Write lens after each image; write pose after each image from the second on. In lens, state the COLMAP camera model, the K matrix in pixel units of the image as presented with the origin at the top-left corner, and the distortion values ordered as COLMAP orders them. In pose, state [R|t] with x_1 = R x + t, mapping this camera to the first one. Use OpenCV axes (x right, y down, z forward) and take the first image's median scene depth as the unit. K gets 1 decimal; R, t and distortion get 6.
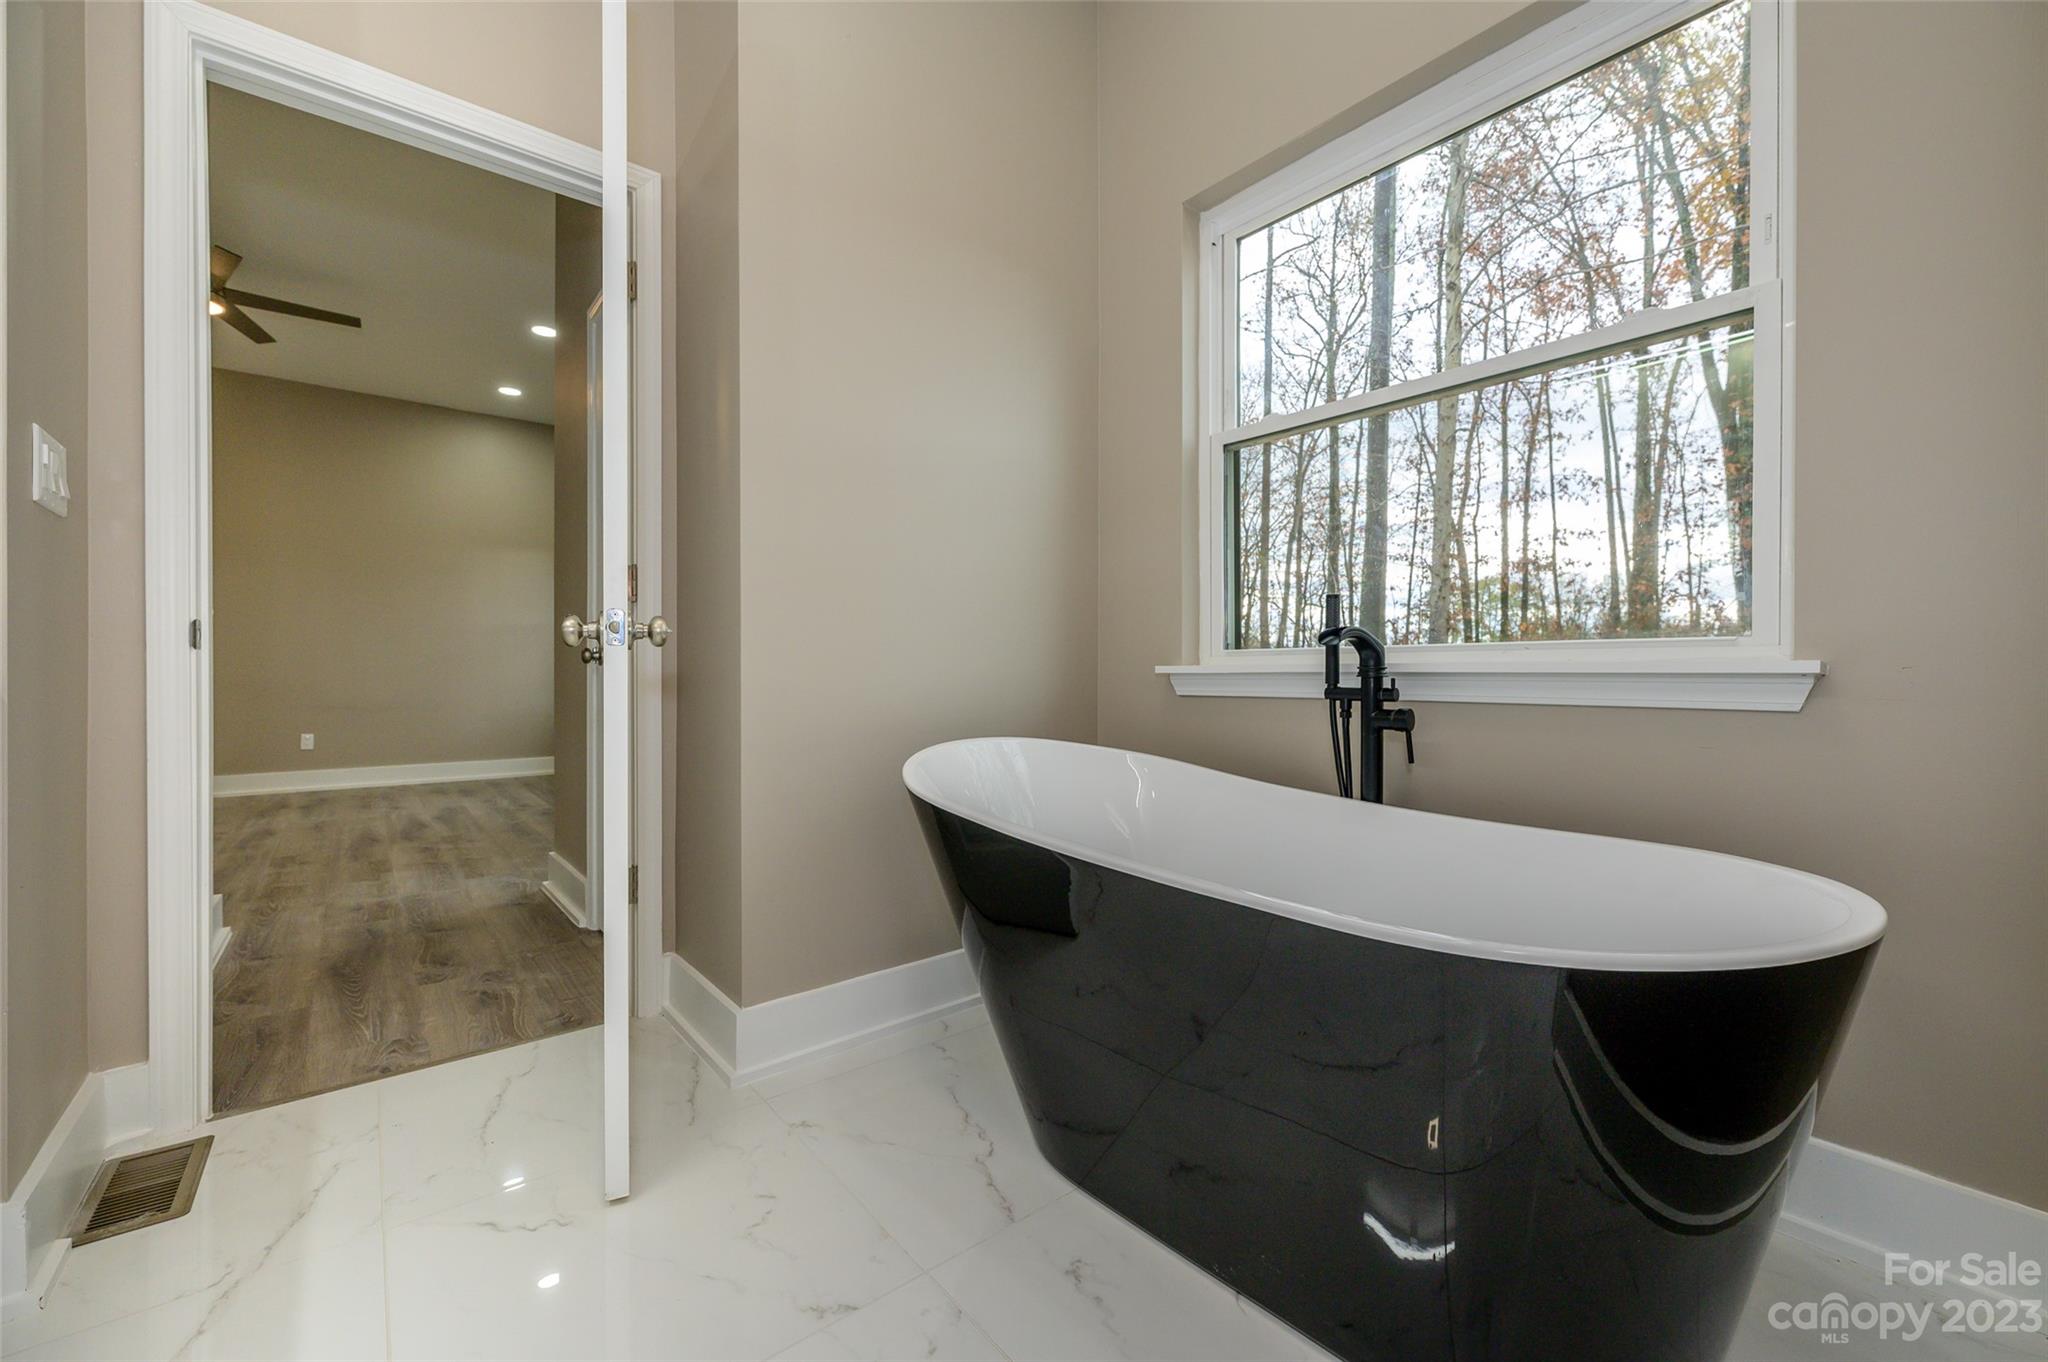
lens RADIAL K [[810.4, 0, 1026.8], [0, 810.4, 683.2], [0, 0, 1]] dist [0.001595, -0.001077]
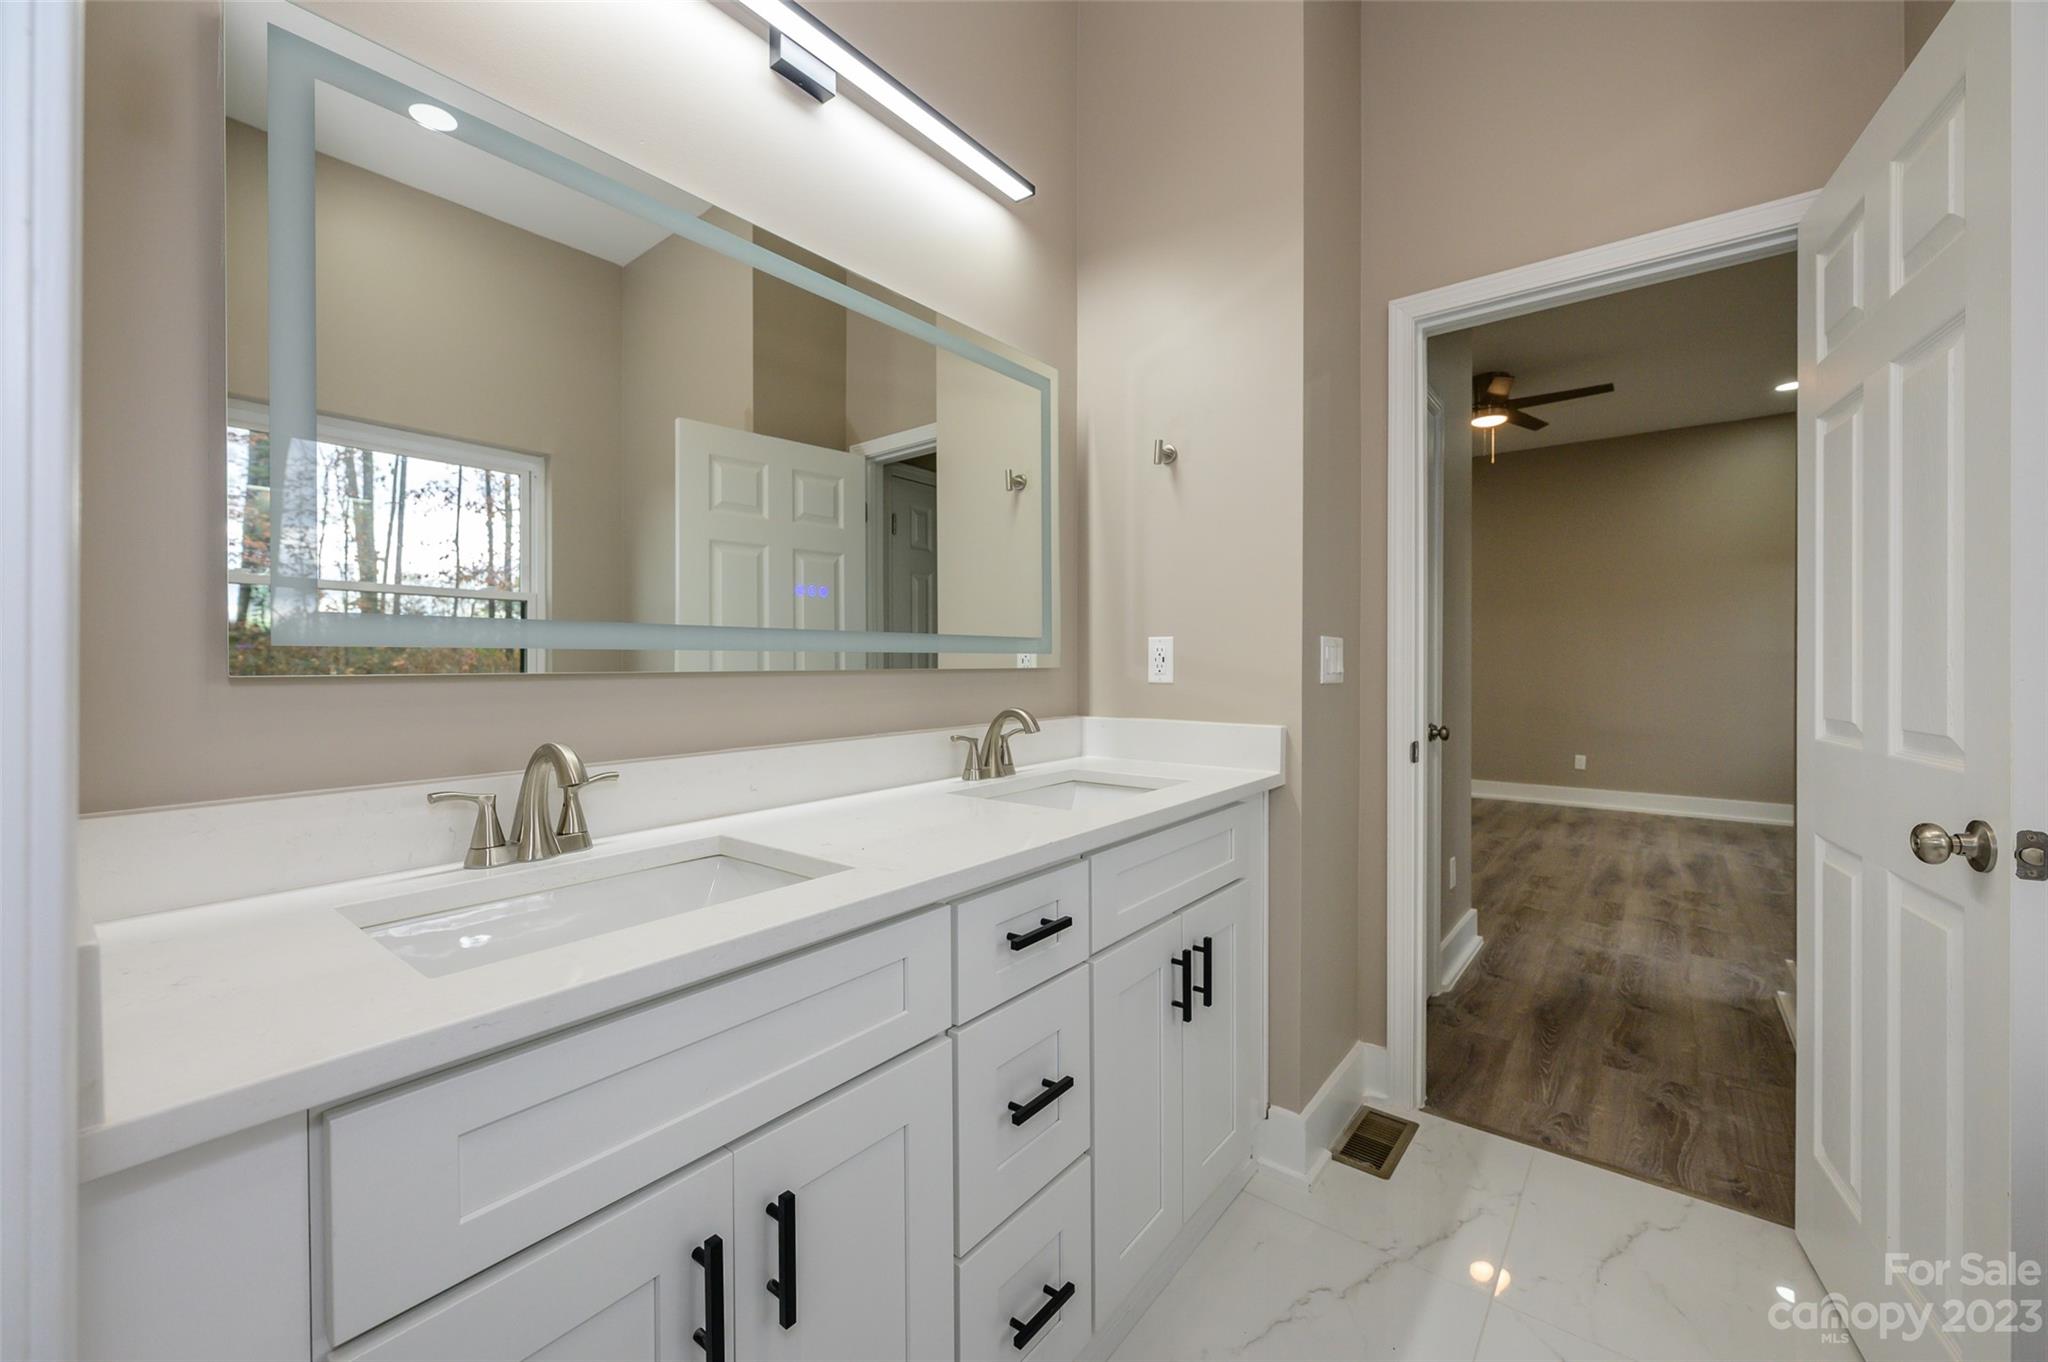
lens RADIAL K [[810.4, 0, 1014.0], [0, 810.4, 668.8], [0, 0, 1]] dist [0.001595, -0.001077]
pose [[0.197914, 0.005292, -0.980205, 0.126635], [-0.008891, 0.999954, 0.003603, -0.137886], [0.980179, 0.008002, 0.197952, 0.043920]]
